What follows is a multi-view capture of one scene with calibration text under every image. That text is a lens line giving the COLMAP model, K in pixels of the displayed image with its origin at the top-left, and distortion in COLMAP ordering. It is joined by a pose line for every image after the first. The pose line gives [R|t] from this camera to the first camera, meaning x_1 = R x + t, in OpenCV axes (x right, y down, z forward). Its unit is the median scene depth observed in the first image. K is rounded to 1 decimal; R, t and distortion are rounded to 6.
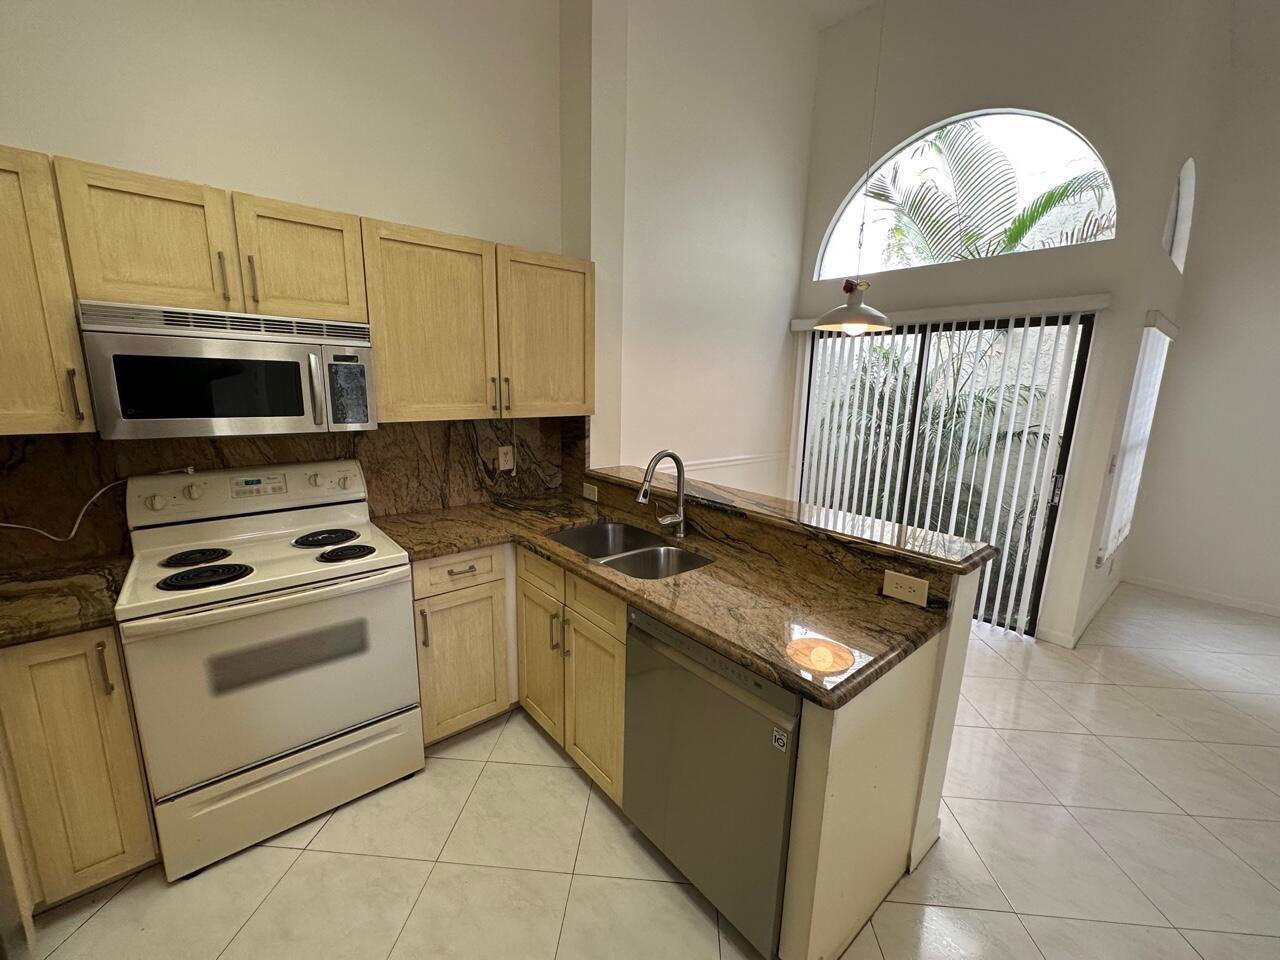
lens RADIAL K [[511.2, 0, 637.5], [0, 511.2, 480.8], [0, 0, 1]] dist [-0.000844, 0.000597]
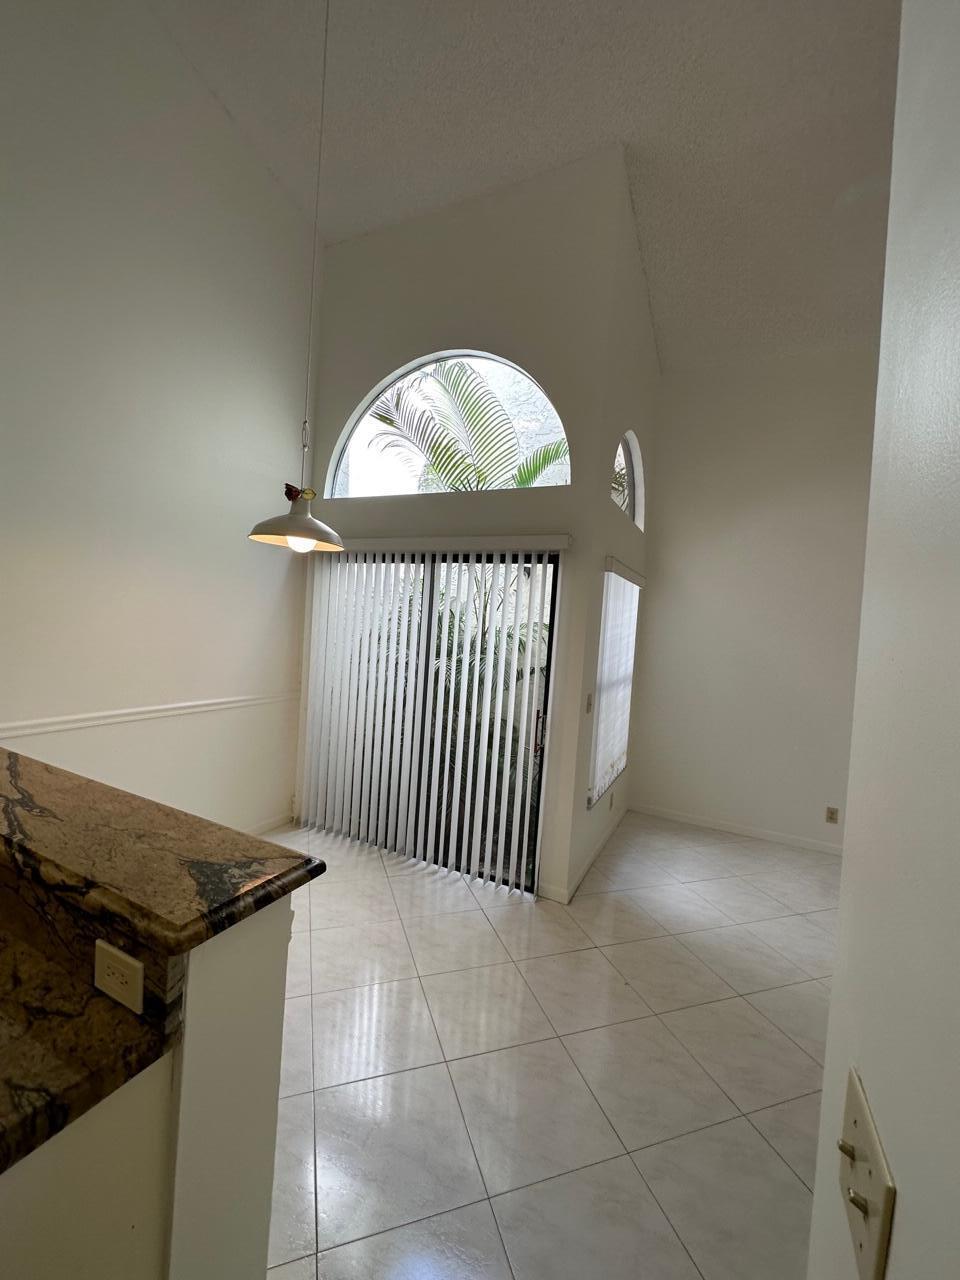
lens RADIAL K [[511.2, 0, 473.9], [0, 511.2, 636.1], [0, 0, 1]] dist [-0.000844, 0.000597]
pose [[0.920125, 0.027472, 0.390661, 0.294549], [0.029088, 0.989987, -0.138129, -0.026682], [-0.390544, 0.138460, 0.910112, 0.143686]]
